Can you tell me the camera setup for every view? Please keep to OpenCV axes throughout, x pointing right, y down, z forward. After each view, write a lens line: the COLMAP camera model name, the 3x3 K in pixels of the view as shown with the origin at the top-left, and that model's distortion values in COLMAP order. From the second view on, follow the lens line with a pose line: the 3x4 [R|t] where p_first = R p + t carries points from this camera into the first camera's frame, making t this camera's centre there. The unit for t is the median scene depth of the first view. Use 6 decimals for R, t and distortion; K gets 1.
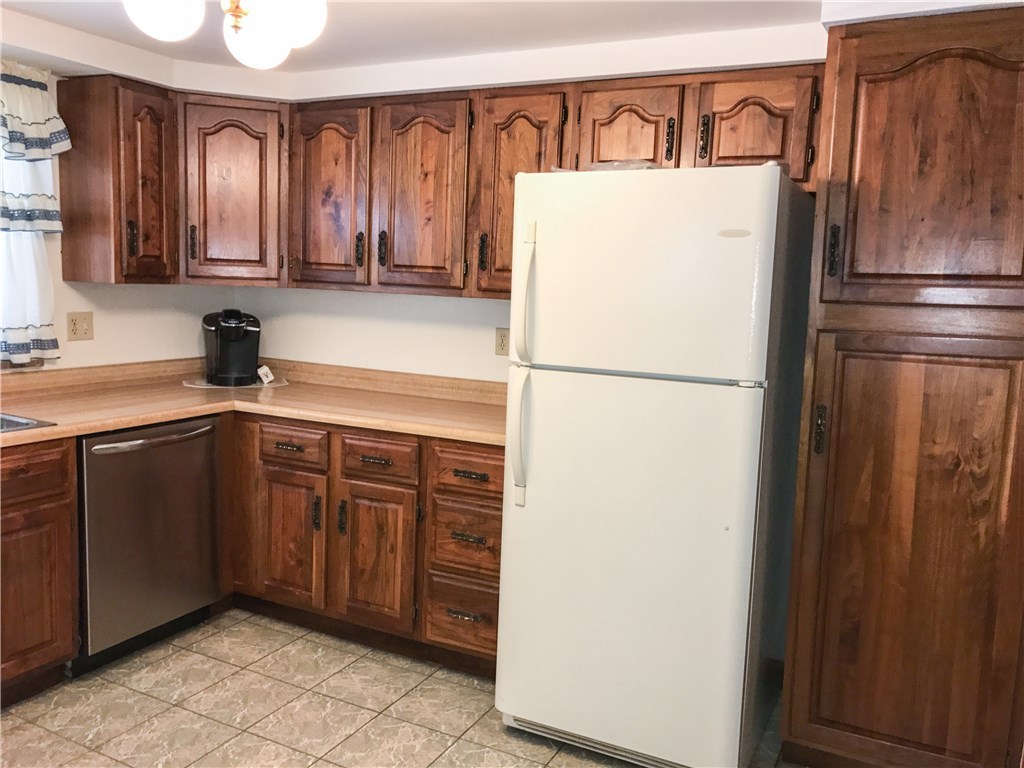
lens RADIAL K [[854.9, 0, 527.1], [0, 854.9, 378.4], [0, 0, 1]] dist [0.037334, -0.030507]
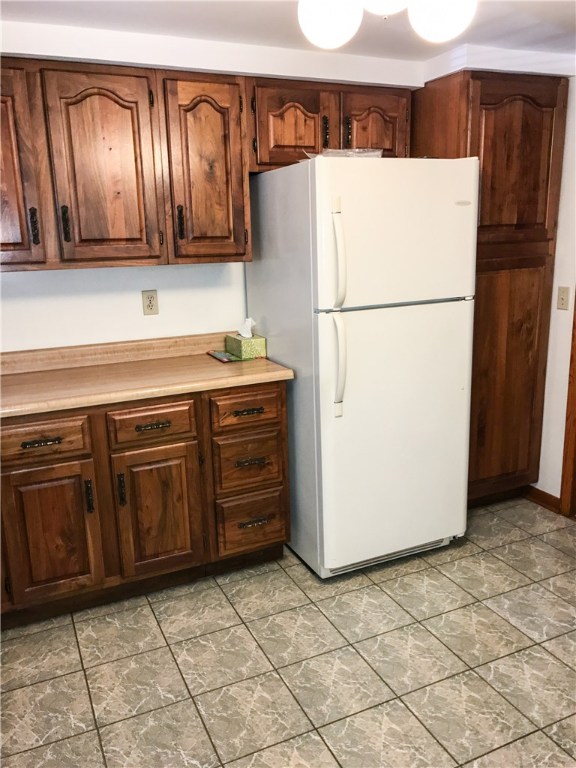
lens RADIAL K [[641.2, 0, 296.4], [0, 641.2, 378.9], [0, 0, 1]] dist [0.037334, -0.030507]
pose [[0.614767, -0.232413, 0.753688, -0.657706], [0.140577, 0.972585, 0.185247, -0.085454], [-0.776080, -0.007933, 0.630585, 0.353116]]
